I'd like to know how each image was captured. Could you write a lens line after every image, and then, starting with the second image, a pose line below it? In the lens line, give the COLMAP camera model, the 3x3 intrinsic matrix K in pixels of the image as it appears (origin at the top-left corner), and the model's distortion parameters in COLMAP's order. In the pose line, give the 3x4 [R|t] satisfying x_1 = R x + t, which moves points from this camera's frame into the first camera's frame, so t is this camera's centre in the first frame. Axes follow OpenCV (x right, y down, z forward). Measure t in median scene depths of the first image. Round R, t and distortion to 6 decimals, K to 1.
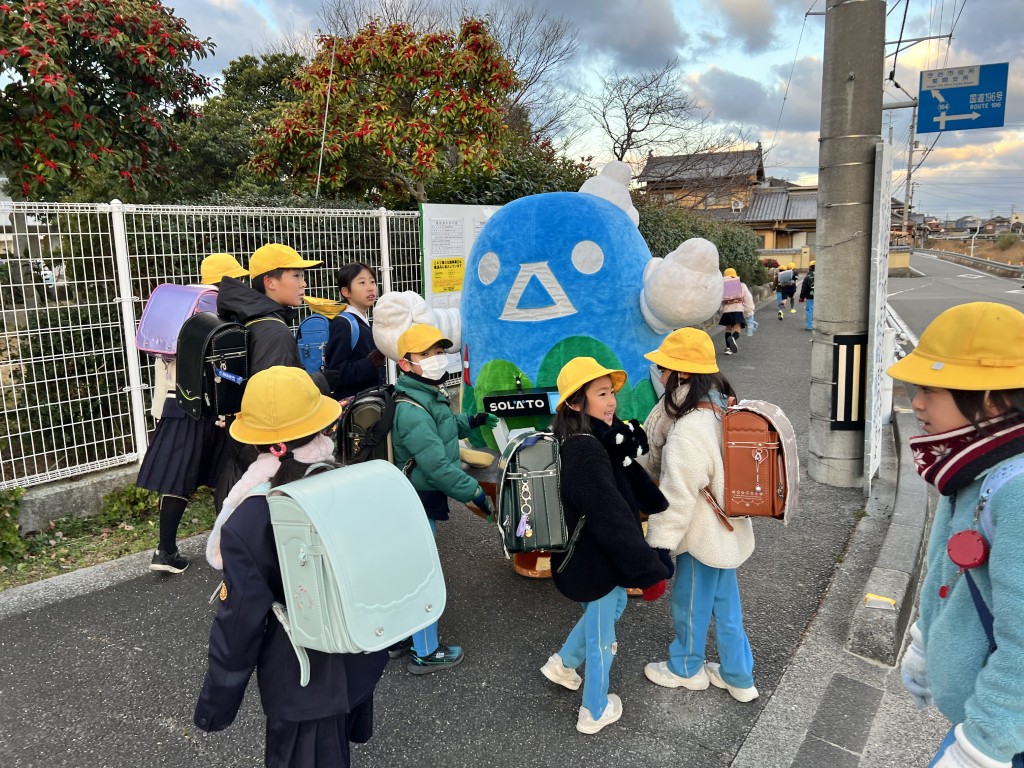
lens RADIAL K [[759.7, 0, 515.2], [0, 759.7, 381.5], [0, 0, 1]] dist [0.018308, -0.007528]
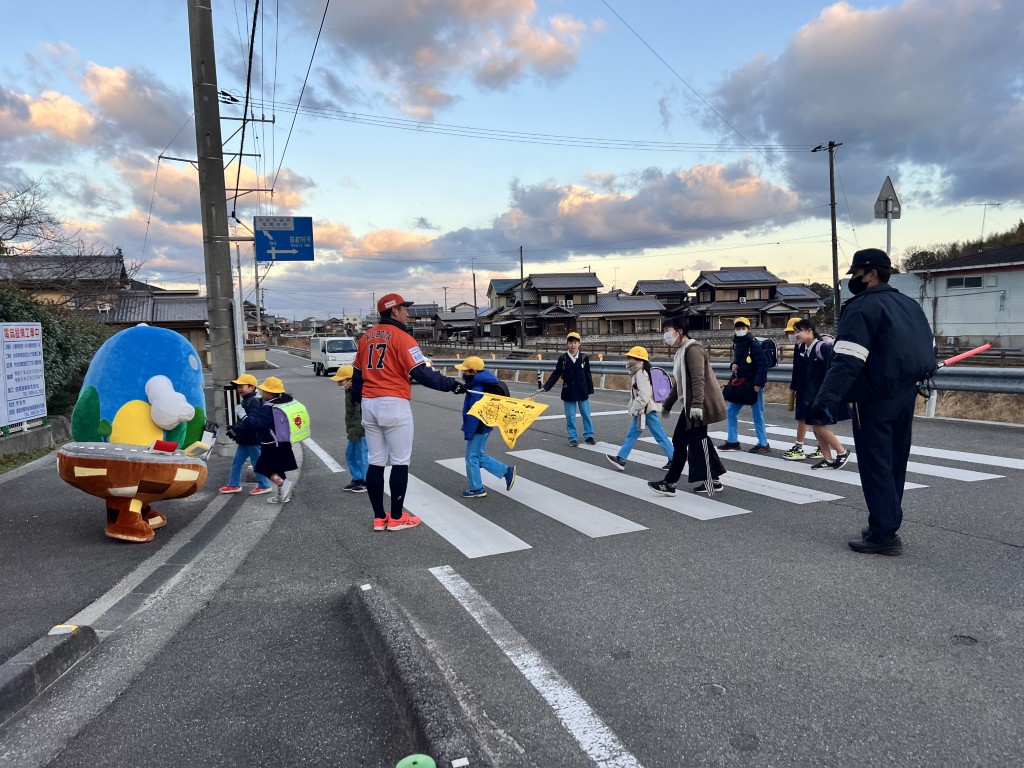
lens RADIAL K [[759.7, 0, 515.2], [0, 759.7, 381.5], [0, 0, 1]] dist [0.018308, -0.007528]
pose [[0.706916, -0.050050, 0.705524, -0.540061], [0.138985, 0.987875, -0.069180, 0.197753], [-0.693507, 0.146962, 0.705301, -1.141000]]
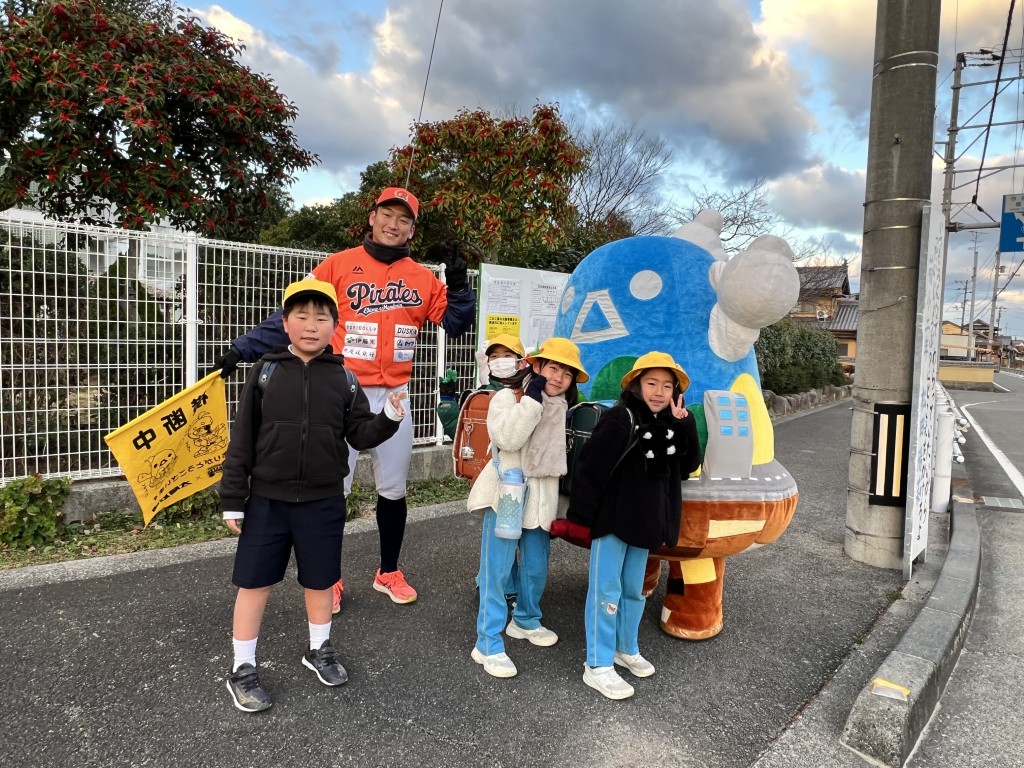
lens RADIAL K [[667.7, 0, 510.4], [0, 667.7, 389.6], [0, 0, 1]] dist [-0.001614, 0.000004]
pose [[0.985514, 0.068959, -0.154940, 0.100281], [-0.084664, 0.991661, -0.097158, 0.042912], [0.146948, 0.108869, 0.983135, 0.113499]]
